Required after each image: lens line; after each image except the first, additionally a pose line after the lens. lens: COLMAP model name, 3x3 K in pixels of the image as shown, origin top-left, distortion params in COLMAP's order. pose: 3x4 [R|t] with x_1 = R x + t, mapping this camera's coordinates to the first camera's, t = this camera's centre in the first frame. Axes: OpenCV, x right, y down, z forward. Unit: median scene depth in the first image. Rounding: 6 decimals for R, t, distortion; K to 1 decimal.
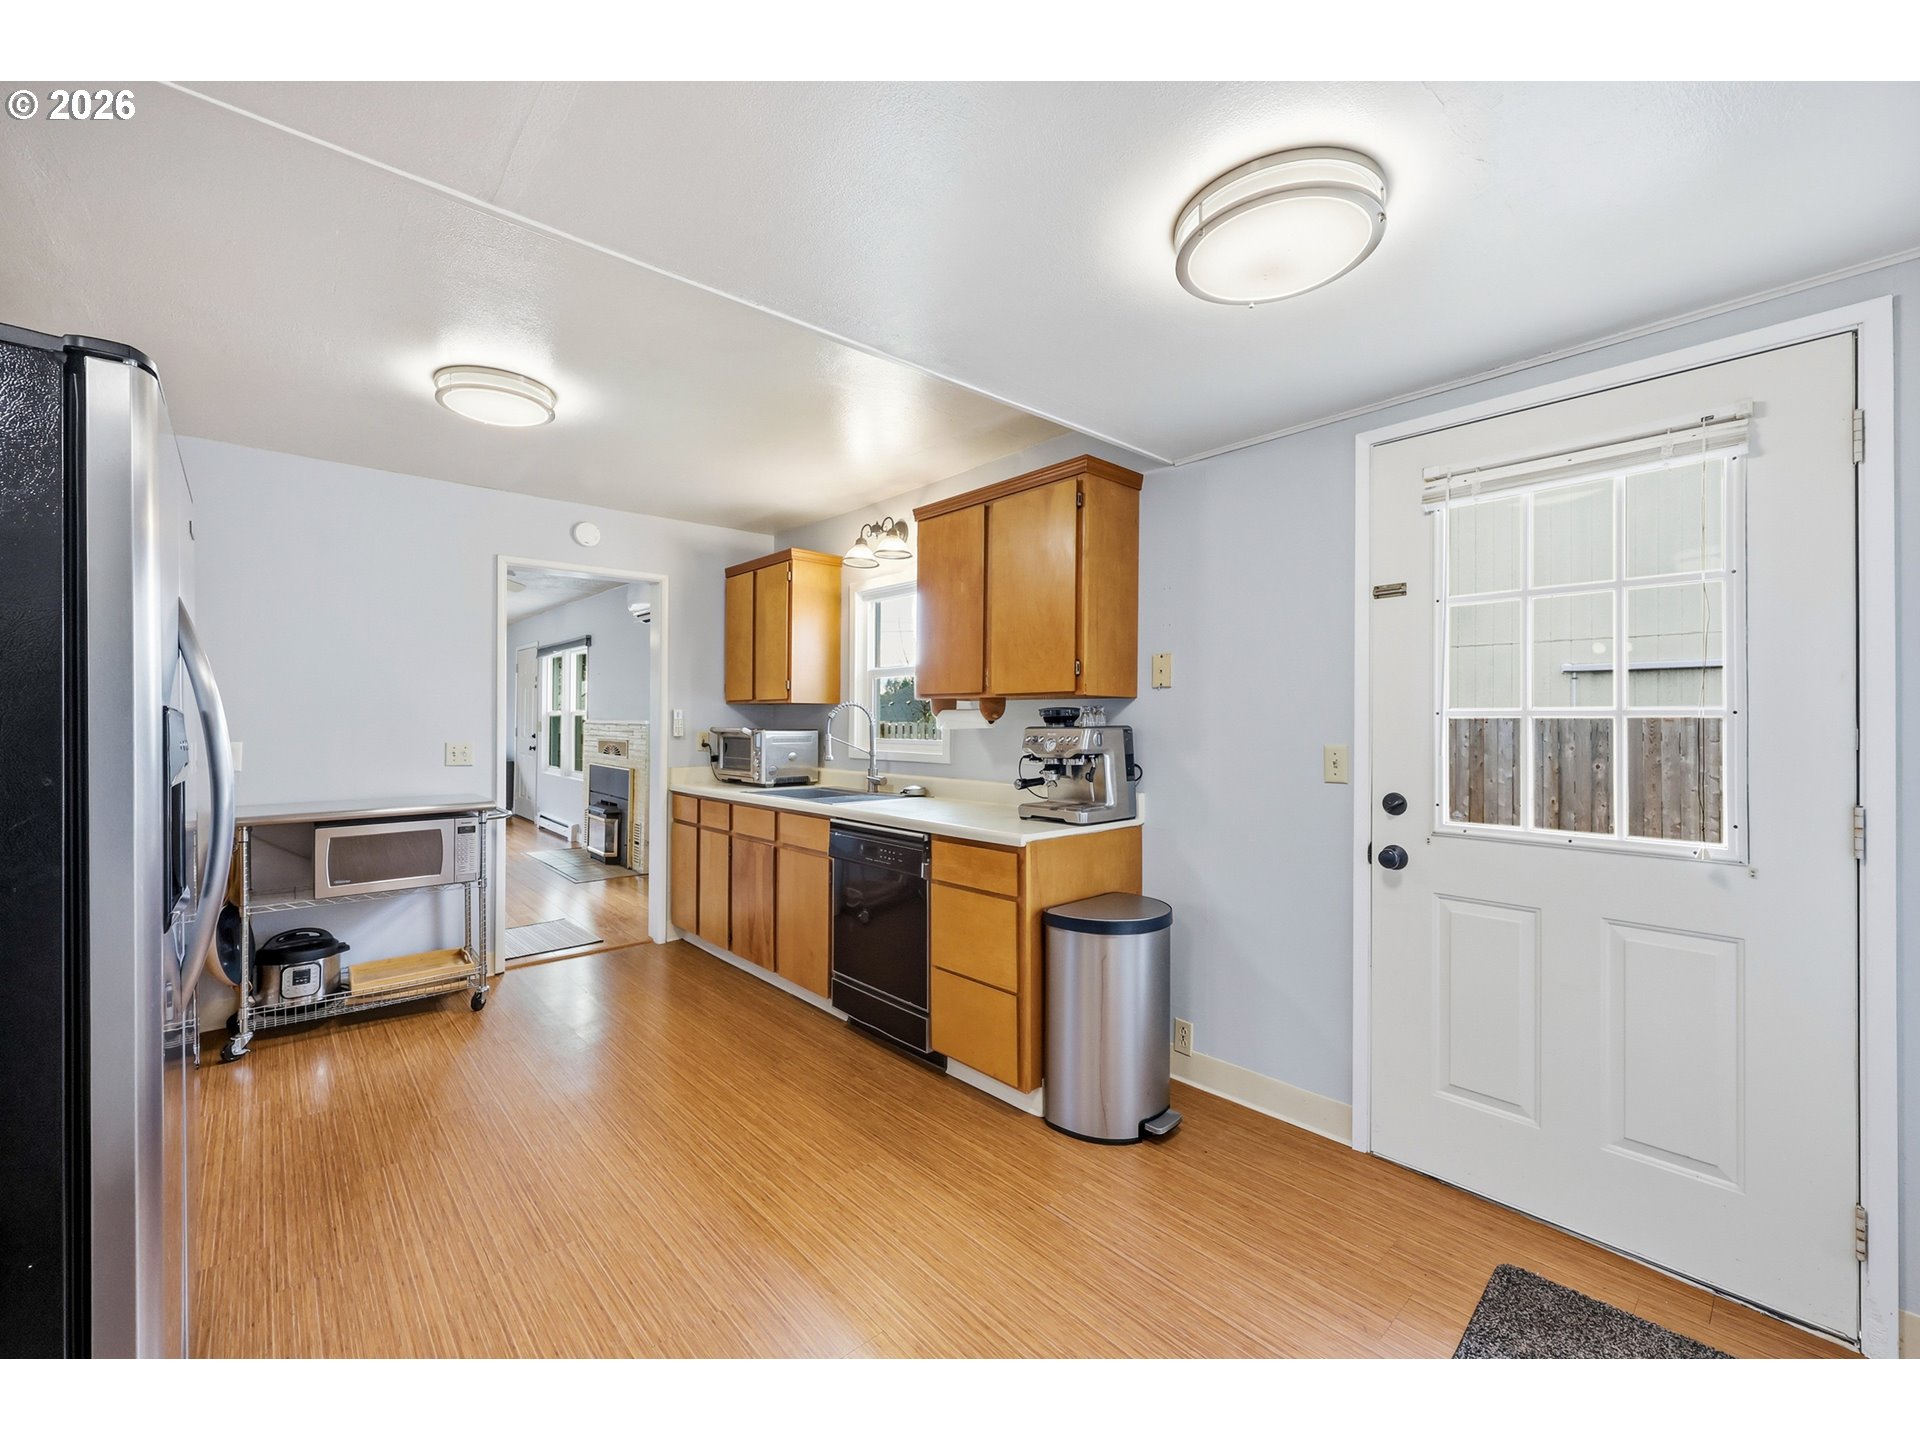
lens RADIAL K [[775.9, 0, 959.5], [0, 775.9, 723.6], [0, 0, 1]] dist [-0.000494, -0.000002]
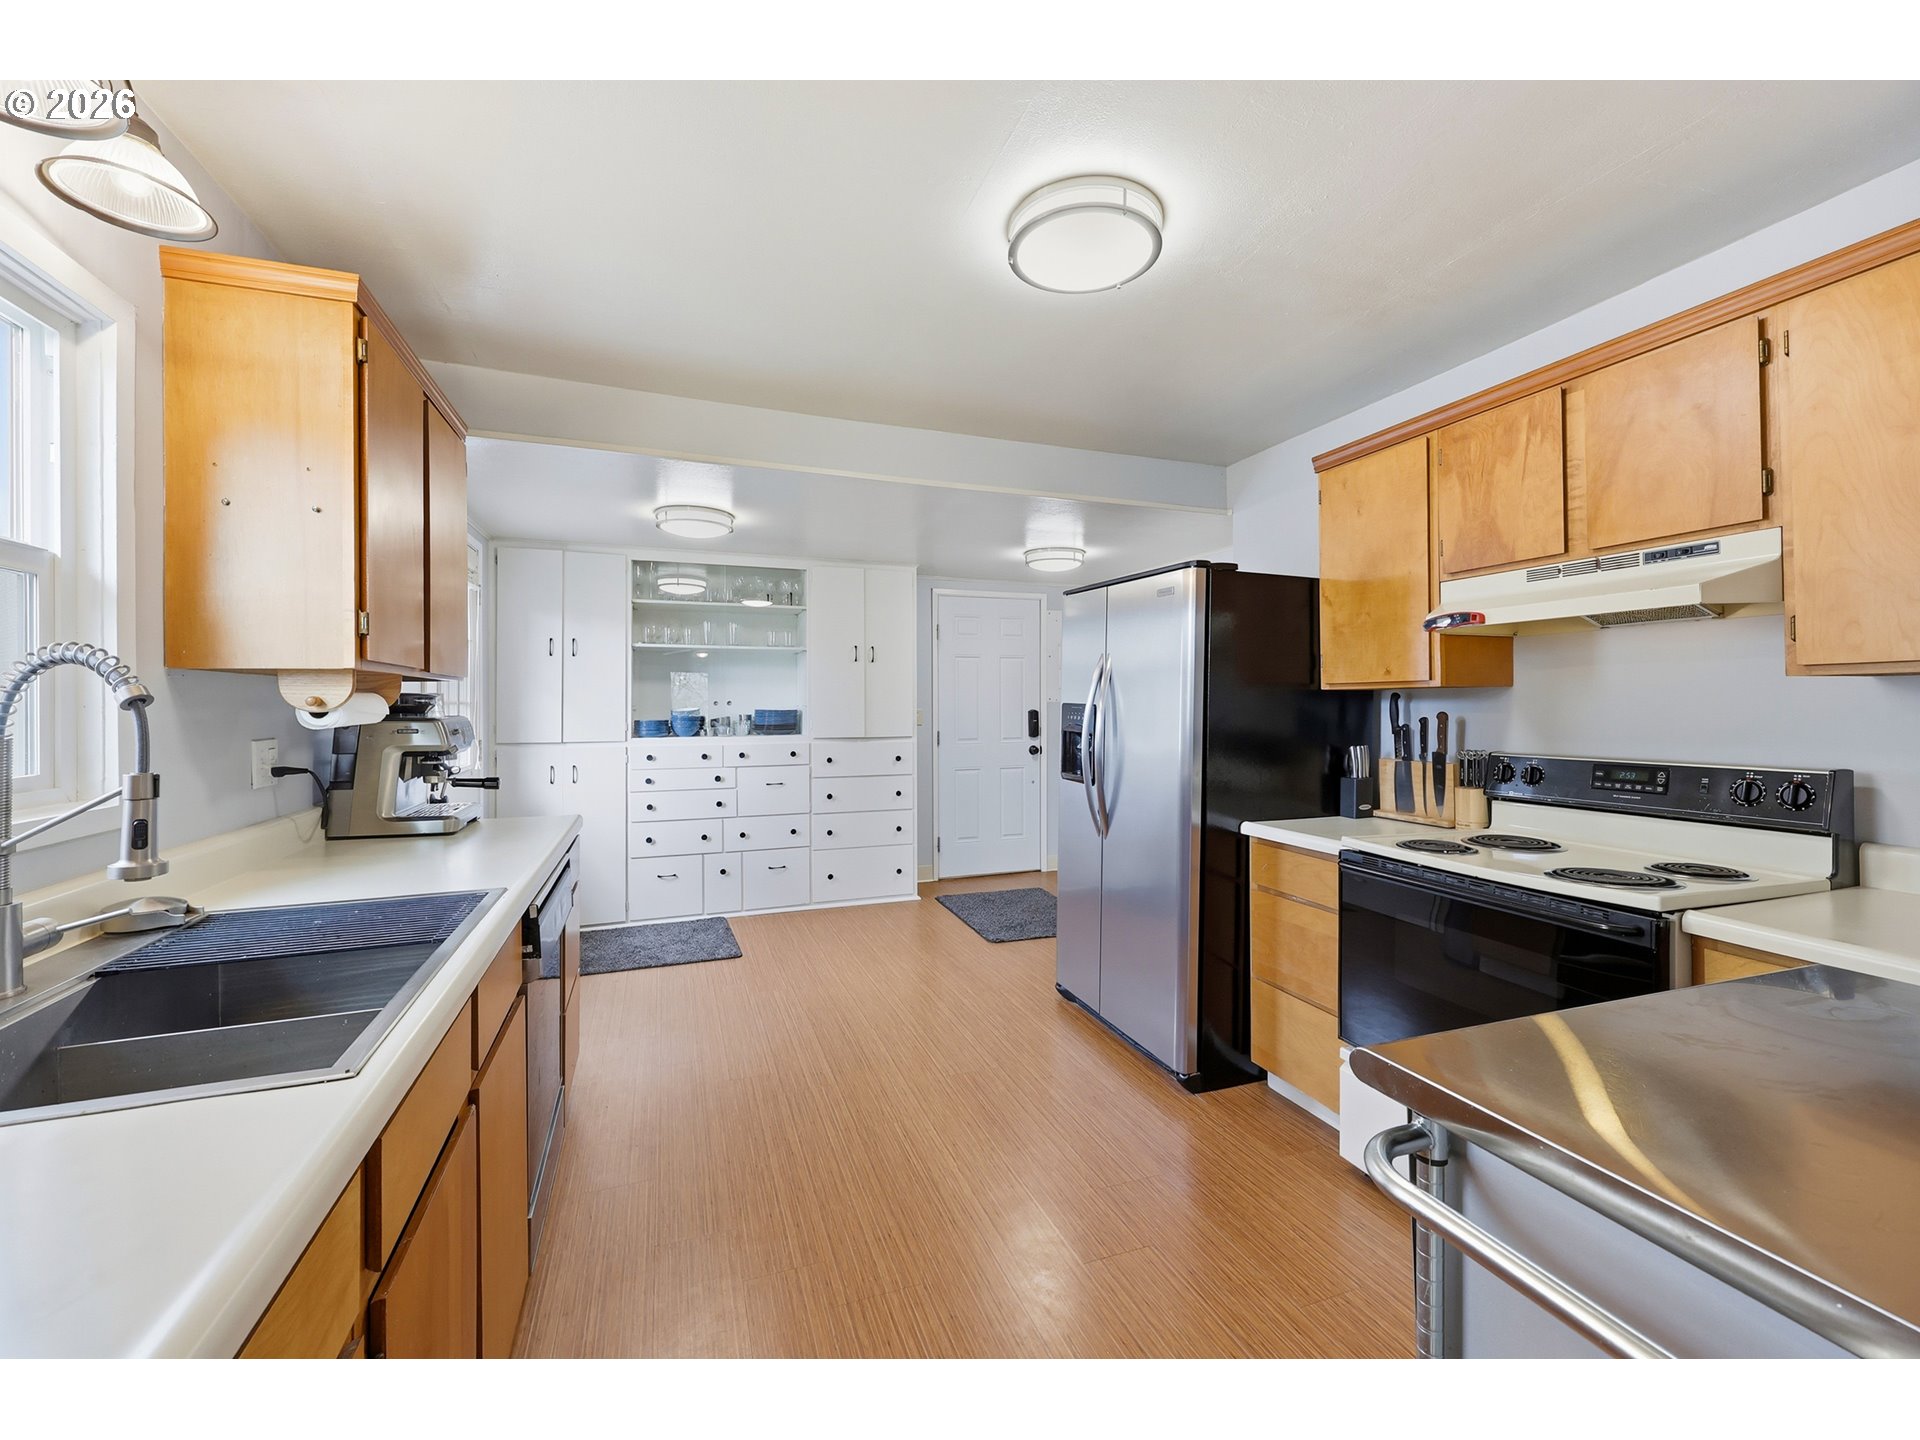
lens RADIAL K [[783.7, 0, 955.6], [0, 783.7, 707.3], [0, 0, 1]] dist [0.001850, 0.000494]
pose [[-0.928050, 0.000669, 0.372454, -0.656002], [0.002086, 0.999992, 0.003401, -0.007414], [-0.372449, 0.003933, -0.928045, 1.466197]]
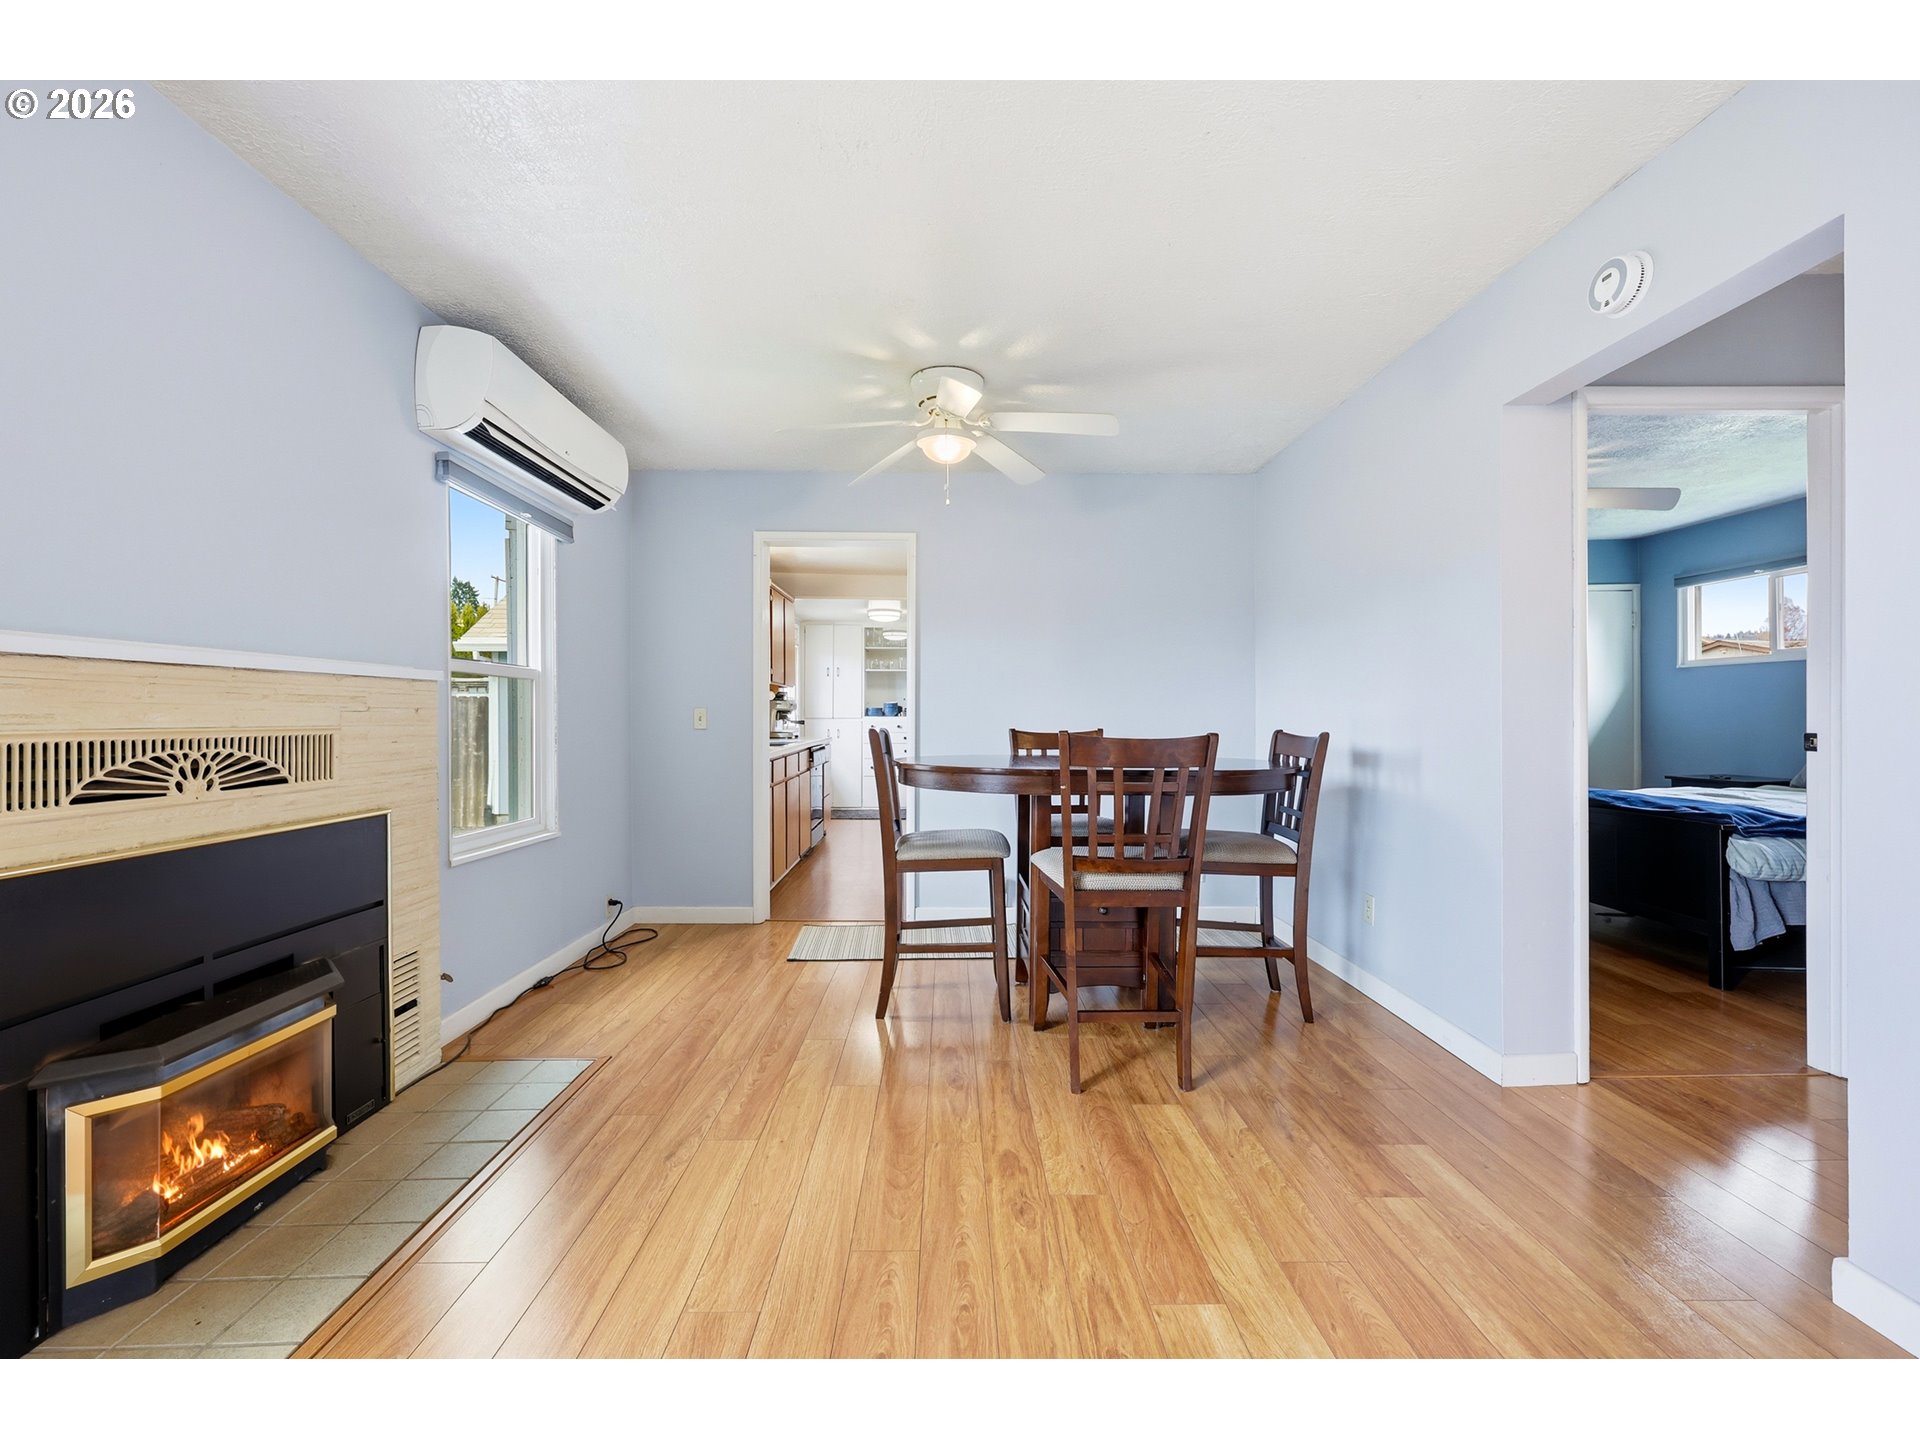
lens RADIAL K [[775.9, 0, 959.5], [0, 775.9, 723.6], [0, 0, 1]] dist [-0.000494, -0.000002]
pose [[-0.752948, -0.010445, 0.657997, -1.742156], [-0.003905, 0.999927, 0.011404, 0.046266], [-0.658068, 0.006017, -0.752934, 2.294763]]
